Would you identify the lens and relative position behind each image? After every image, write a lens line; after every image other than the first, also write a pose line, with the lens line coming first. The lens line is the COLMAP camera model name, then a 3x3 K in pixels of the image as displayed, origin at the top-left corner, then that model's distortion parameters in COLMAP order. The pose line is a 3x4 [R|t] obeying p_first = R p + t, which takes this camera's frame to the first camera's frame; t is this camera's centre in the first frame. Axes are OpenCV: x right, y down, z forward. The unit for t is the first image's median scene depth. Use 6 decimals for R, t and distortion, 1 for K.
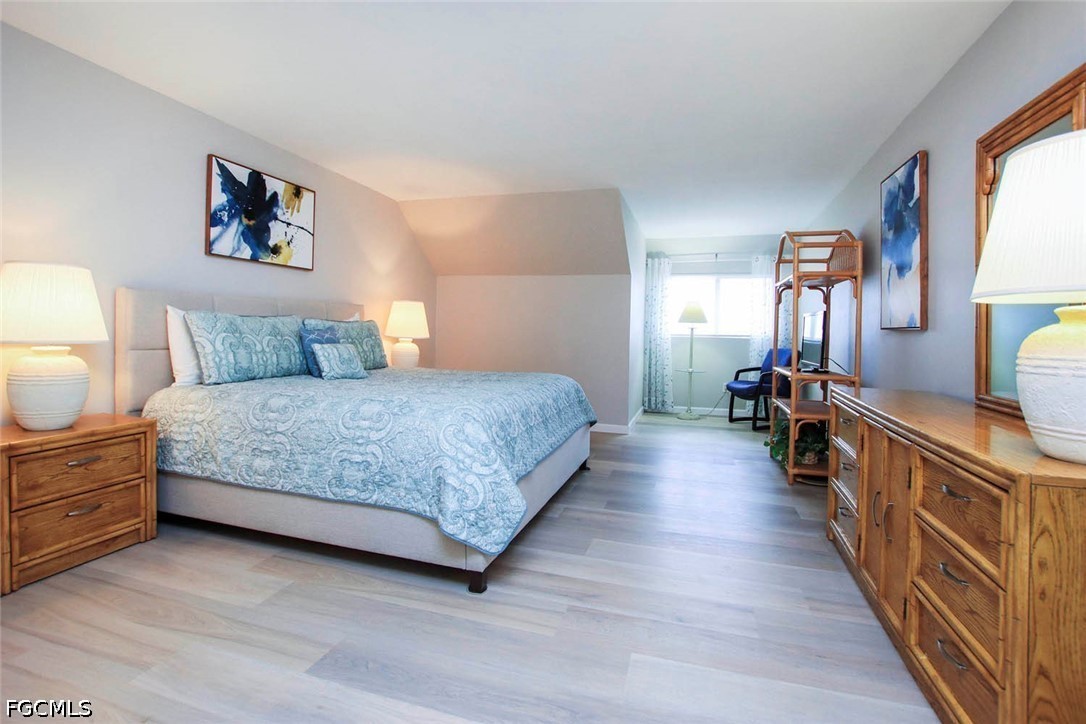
lens RADIAL K [[514.1, 0, 530.1], [0, 514.1, 329.7], [0, 0, 1]] dist [-0.027169, 0.004258]
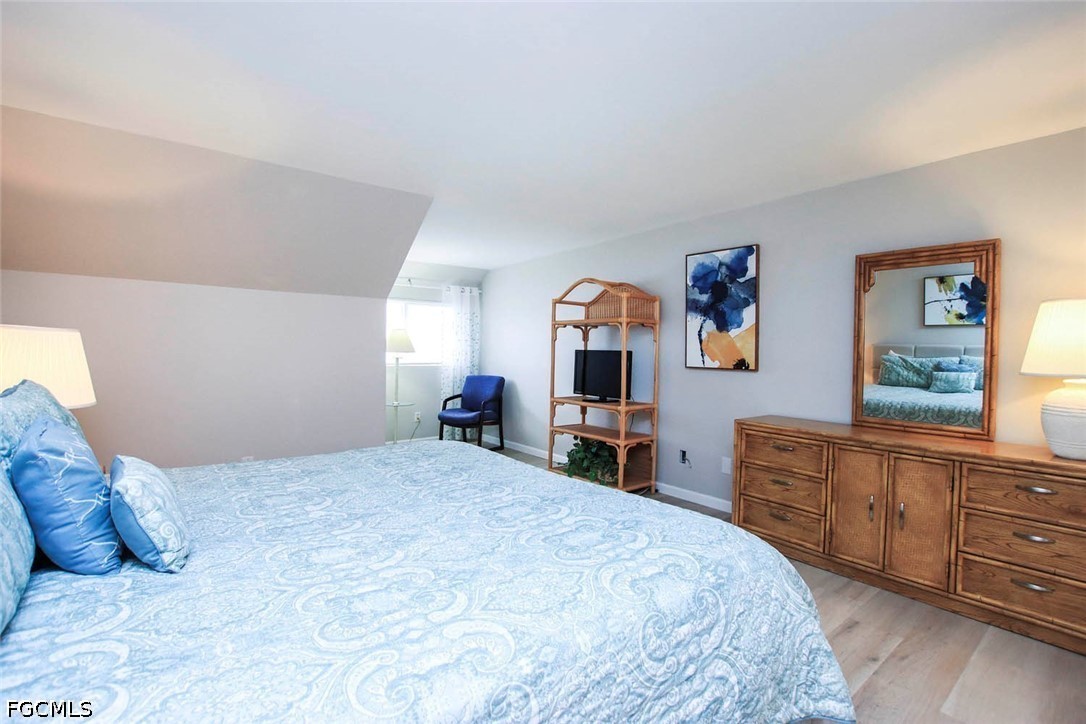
lens RADIAL K [[487.6, 0, 542.6], [0, 487.6, 357.5], [0, 0, 1]] dist [-0.002896, 0.000018]
pose [[0.553766, -0.031452, 0.832078, -0.402825], [0.001395, 0.999320, 0.036846, -0.053131], [-0.832671, -0.019244, 0.553434, 0.435256]]
